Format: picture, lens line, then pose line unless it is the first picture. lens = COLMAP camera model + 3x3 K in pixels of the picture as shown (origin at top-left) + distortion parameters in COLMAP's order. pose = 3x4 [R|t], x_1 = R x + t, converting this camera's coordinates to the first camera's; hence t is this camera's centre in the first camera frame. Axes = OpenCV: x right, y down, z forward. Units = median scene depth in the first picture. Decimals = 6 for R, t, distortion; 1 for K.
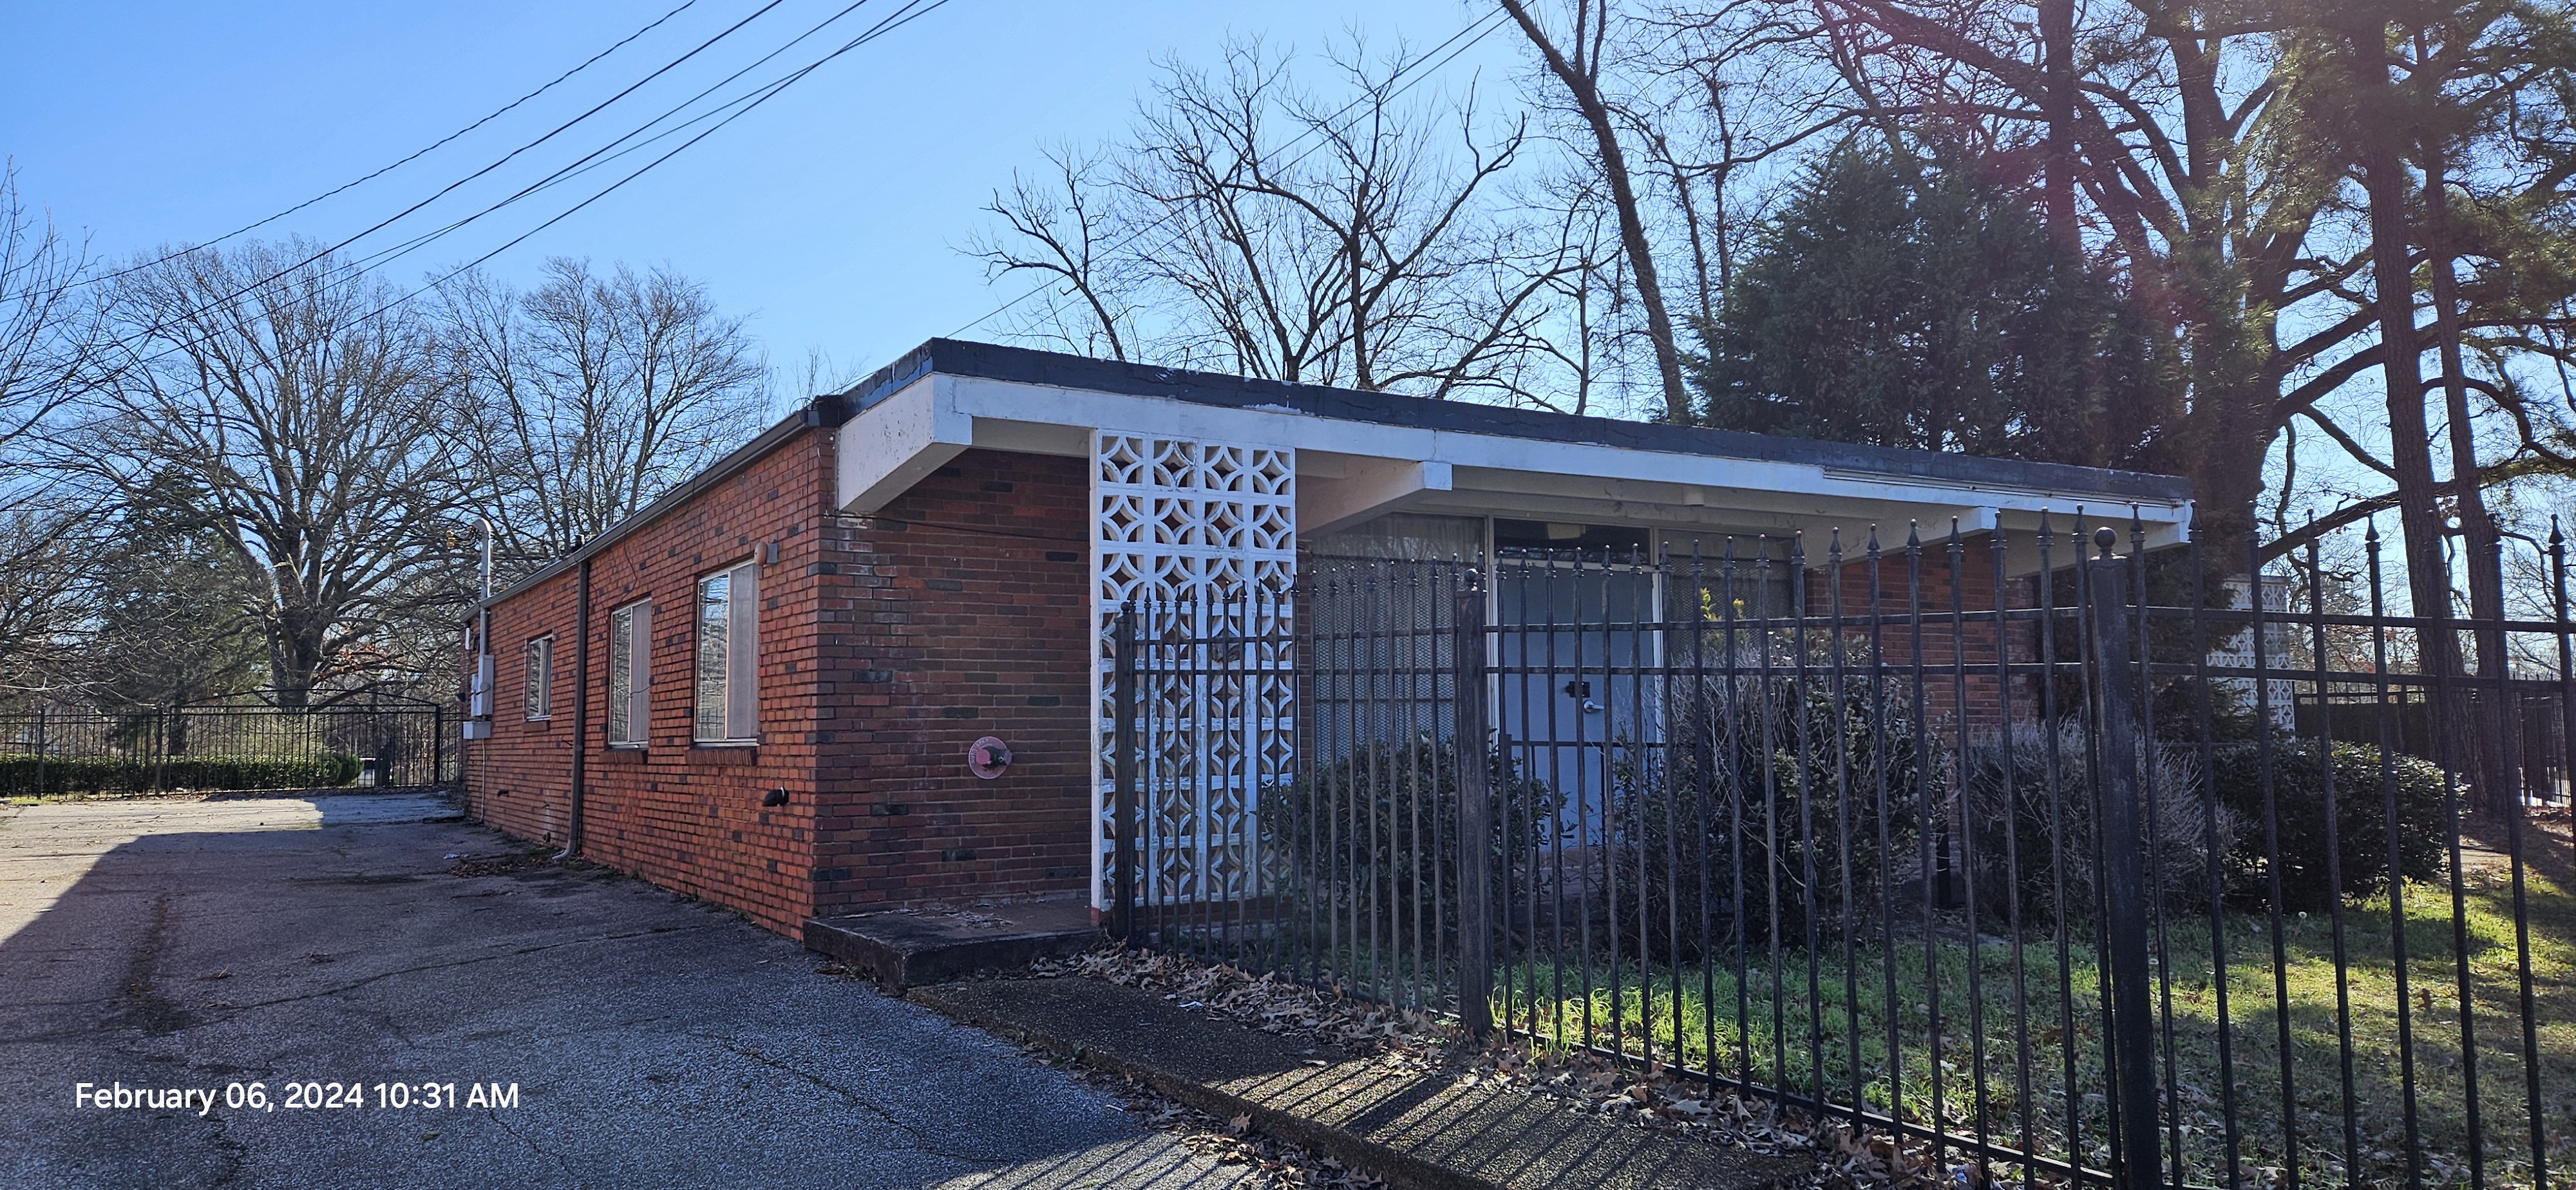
lens RADIAL K [[1713.1, 0, 1288.0], [0, 1713.1, 595.0], [0, 0, 1]] dist [0.036119, 0.000422]
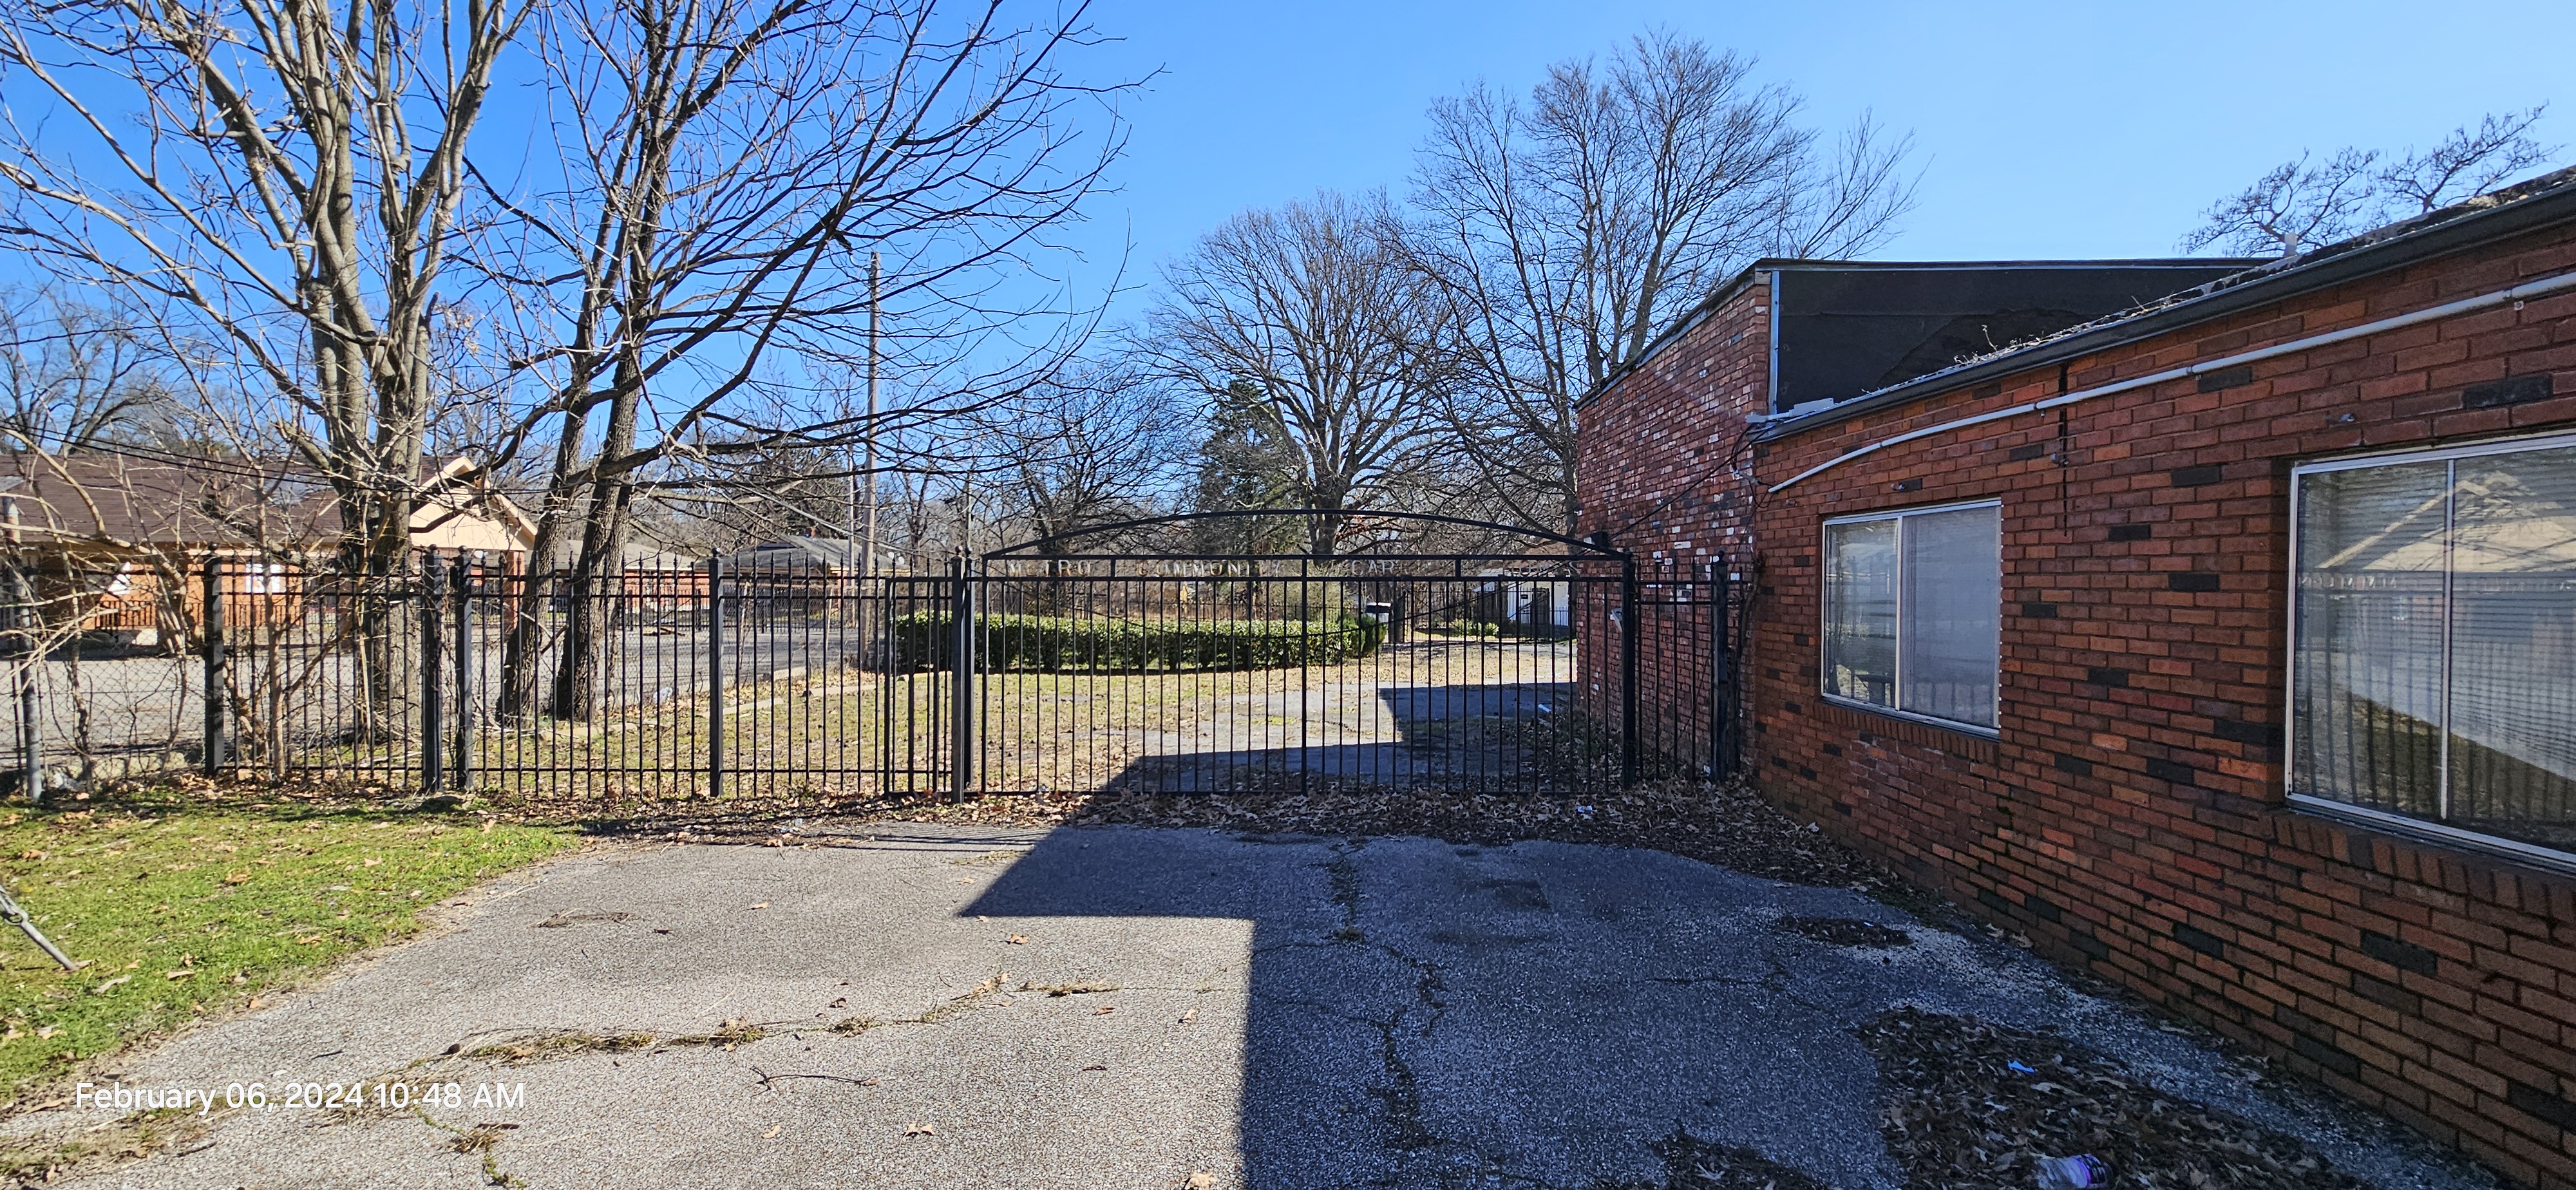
lens RADIAL K [[1047.2, 0, 1288.0], [0, 1047.2, 595.0], [0, 0, 1]] dist [-0.015264, -0.000150]
pose [[0.846116, 0.021626, -0.532559, -0.195871], [0.032527, 0.995219, 0.092091, 0.020585], [0.532005, -0.095242, 0.841368, 0.352879]]
